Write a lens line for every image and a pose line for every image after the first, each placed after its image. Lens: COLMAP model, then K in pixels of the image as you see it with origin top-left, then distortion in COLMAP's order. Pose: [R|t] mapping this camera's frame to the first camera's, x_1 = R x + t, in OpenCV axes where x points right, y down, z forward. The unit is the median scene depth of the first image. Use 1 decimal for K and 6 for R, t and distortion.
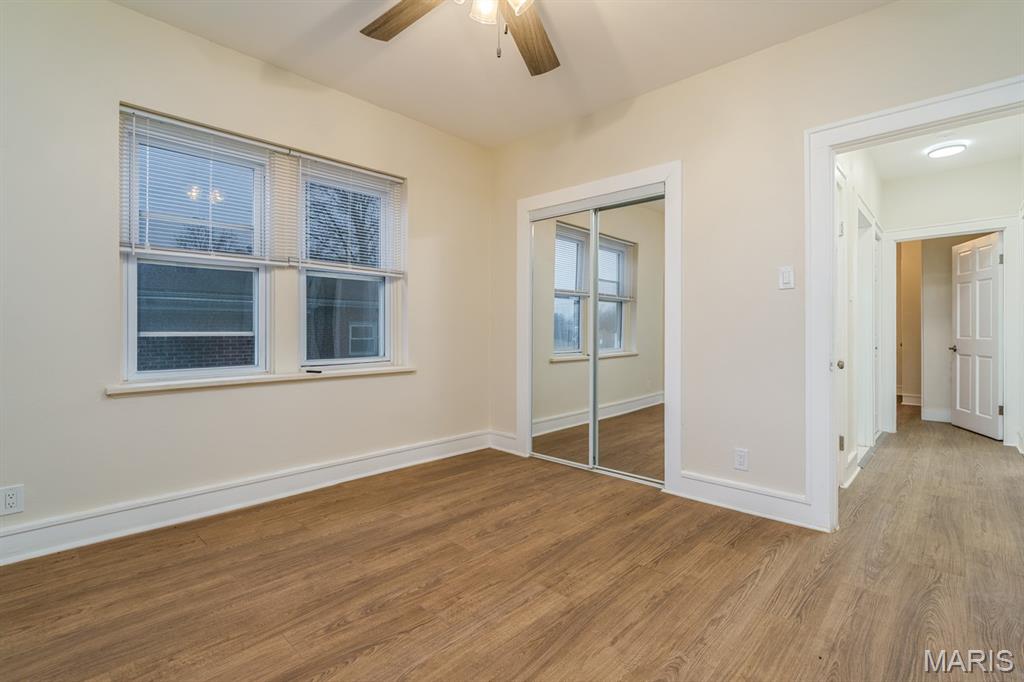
lens RADIAL K [[471.3, 0, 510.7], [0, 471.3, 329.1], [0, 0, 1]] dist [-0.001270, 0.000347]
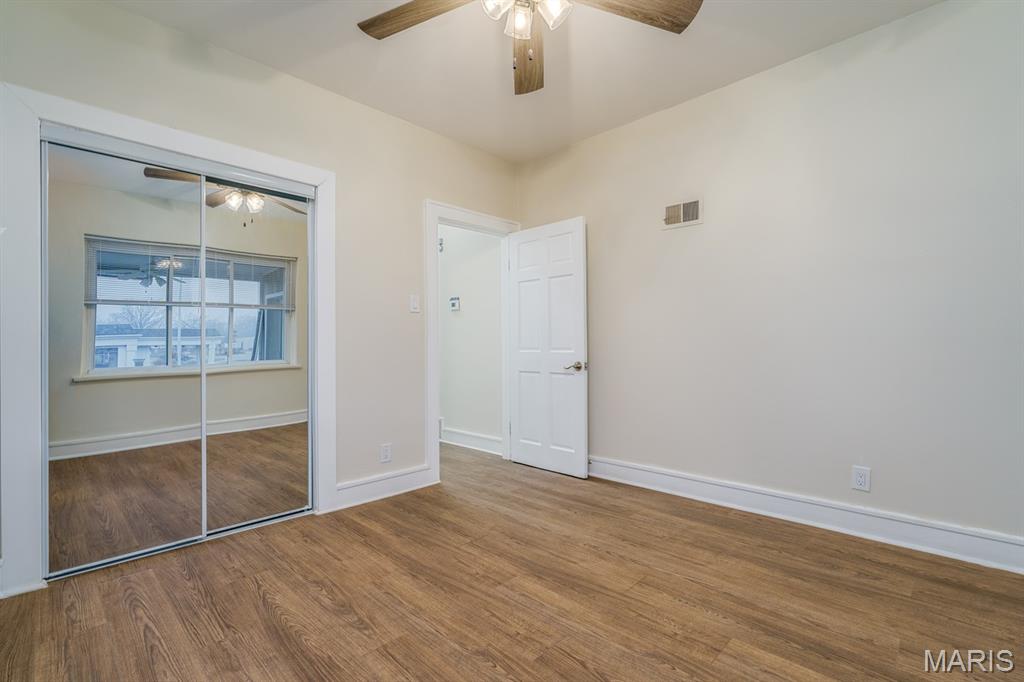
lens RADIAL K [[466.0, 0, 518.9], [0, 466.0, 346.9], [0, 0, 1]] dist [-0.001541, -0.000065]
pose [[0.007780, -0.006390, 0.999949, -0.820317], [0.001856, 0.999978, 0.006376, 0.004029], [-0.999968, 0.001806, 0.007792, 0.800468]]
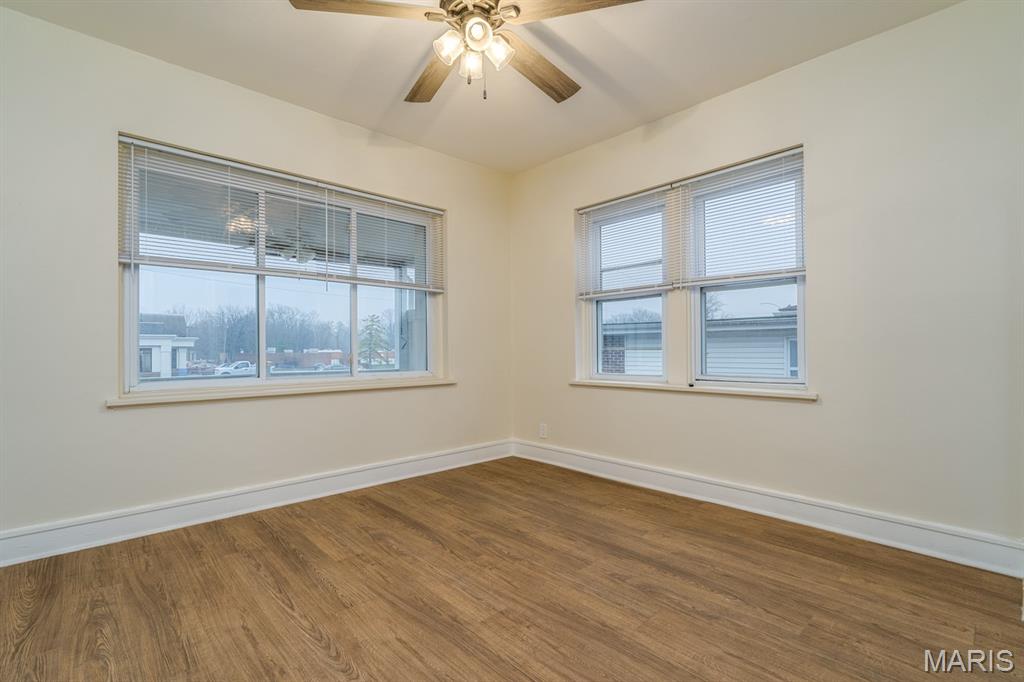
lens RADIAL K [[466.0, 0, 518.9], [0, 466.0, 346.9], [0, 0, 1]] dist [-0.001541, -0.000065]
pose [[-0.047361, -0.005242, -0.998864, 0.865568], [0.007544, 0.999956, -0.005605, 0.012095], [0.998849, -0.007801, -0.047320, 0.915537]]
